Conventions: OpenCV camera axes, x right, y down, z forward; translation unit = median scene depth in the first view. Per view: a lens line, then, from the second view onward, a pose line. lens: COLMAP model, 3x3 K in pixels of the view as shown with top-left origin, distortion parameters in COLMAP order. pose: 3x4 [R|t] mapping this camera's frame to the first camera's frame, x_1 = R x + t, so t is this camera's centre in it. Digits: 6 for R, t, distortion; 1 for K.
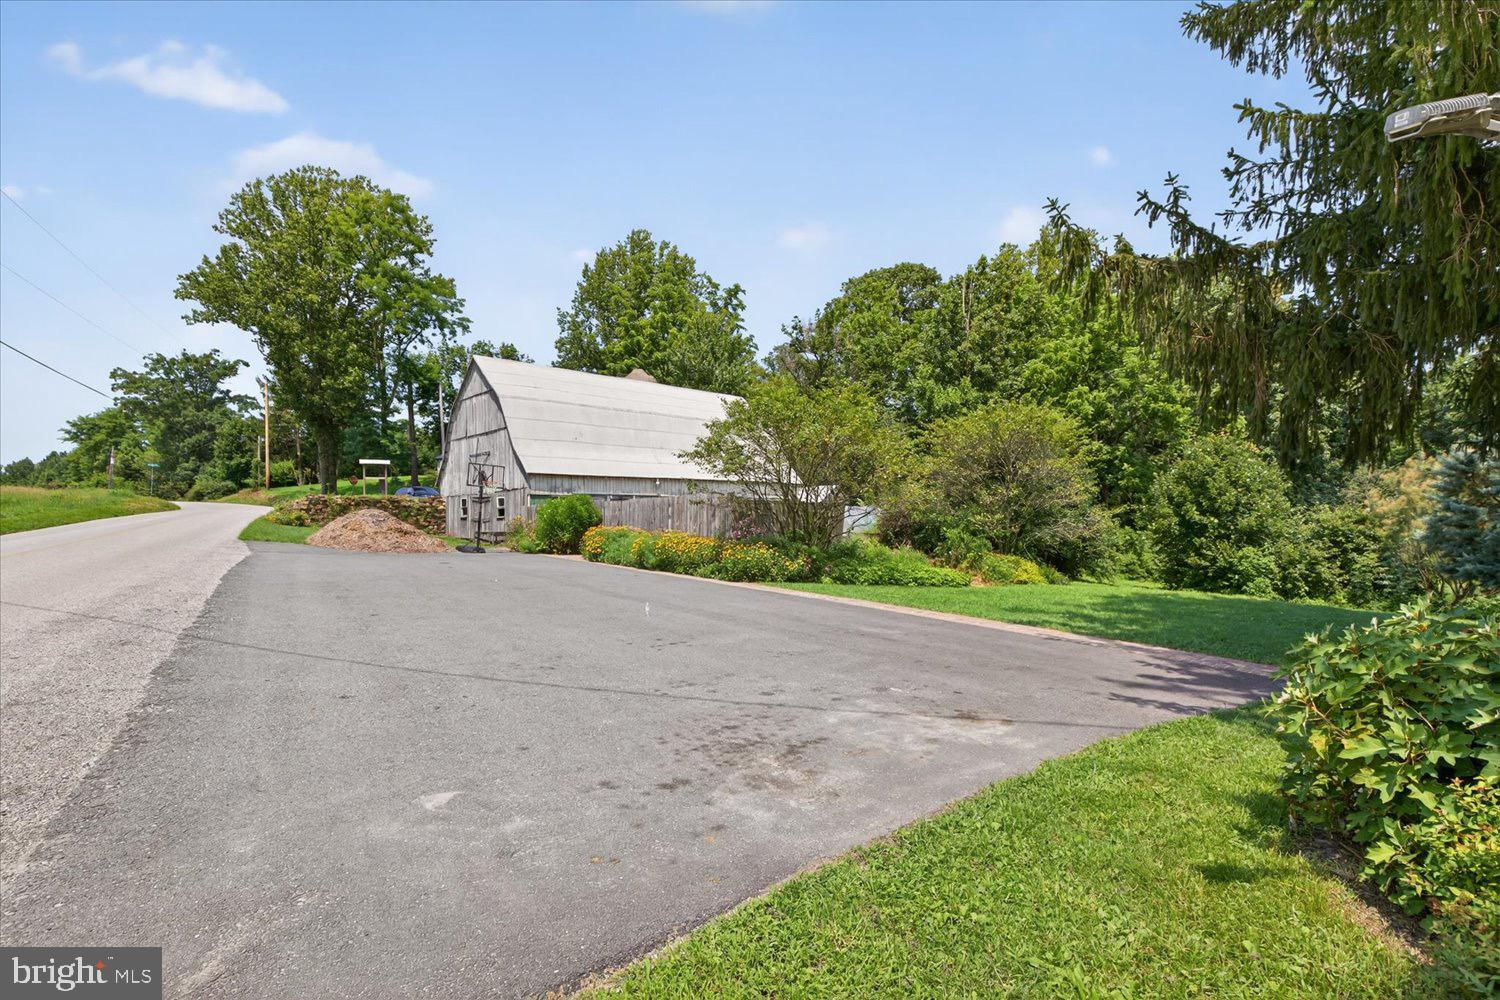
lens RADIAL K [[674.8, 0, 759.2], [0, 674.8, 509.8], [0, 0, 1]] dist [-0.000885, -0.000117]
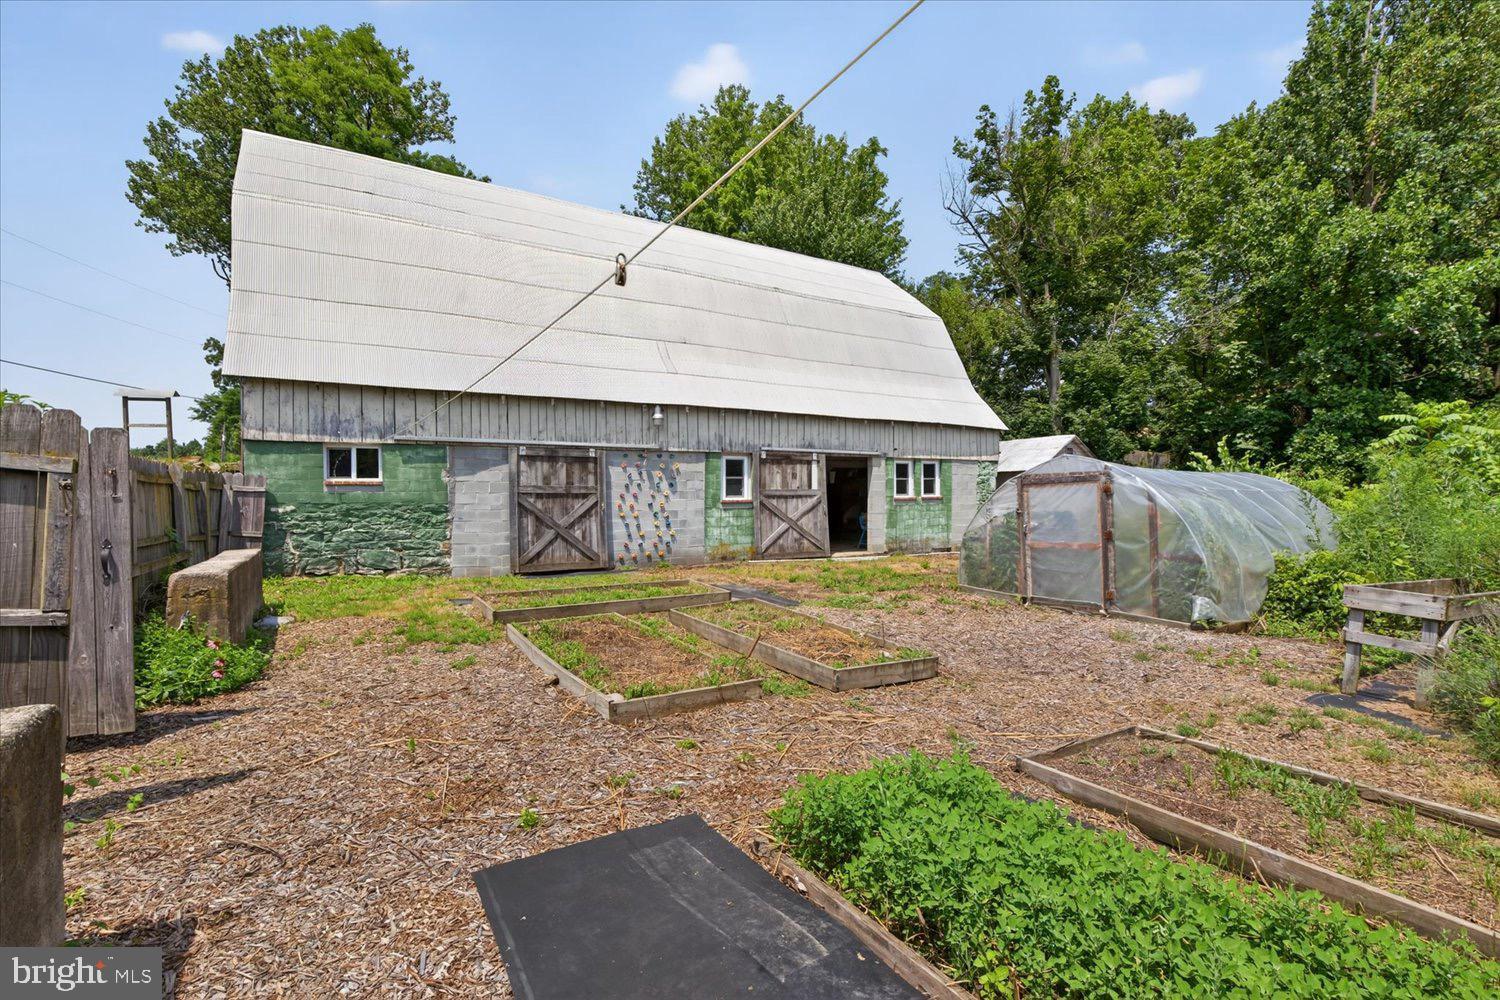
lens RADIAL K [[674.8, 0, 759.2], [0, 674.8, 509.8], [0, 0, 1]] dist [-0.000885, -0.000117]
pose [[0.978111, 0.004820, -0.208028, -0.004032], [0.001886, 0.999485, 0.032027, 0.001338], [0.208075, -0.031719, 0.977598, 0.329151]]
